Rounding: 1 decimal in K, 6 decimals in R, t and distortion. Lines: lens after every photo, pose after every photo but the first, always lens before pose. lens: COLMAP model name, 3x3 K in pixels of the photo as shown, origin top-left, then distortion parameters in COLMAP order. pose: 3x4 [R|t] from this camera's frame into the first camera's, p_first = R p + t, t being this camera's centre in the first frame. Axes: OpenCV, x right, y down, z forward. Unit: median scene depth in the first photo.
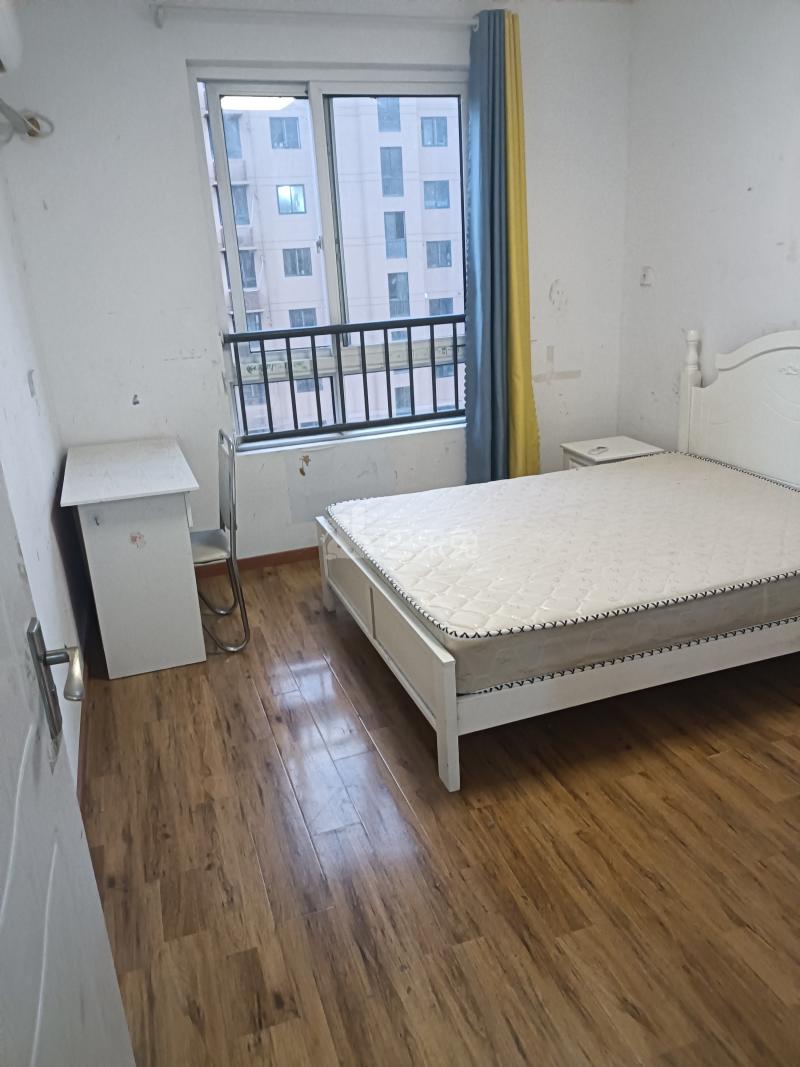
lens RADIAL K [[765.7, 0, 421.4], [0, 765.7, 538.3], [0, 0, 1]] dist [0.026428, -0.035722]
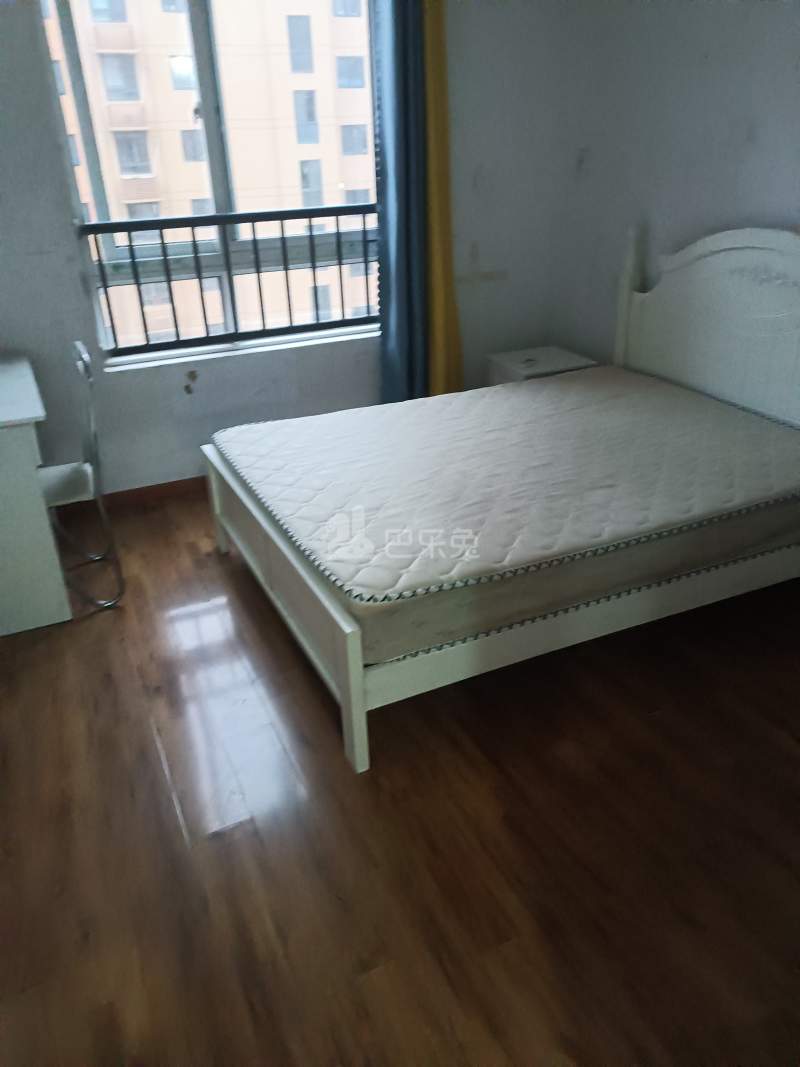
lens RADIAL K [[790.6, 0, 400.0], [0, 790.6, 533.5], [0, 0, 1]] dist [-0.000164, -0.005533]
pose [[0.997187, -0.015595, 0.073320, 0.020899], [0.007694, 0.994248, 0.106827, -0.029453], [-0.074564, -0.105963, 0.991571, 0.131000]]
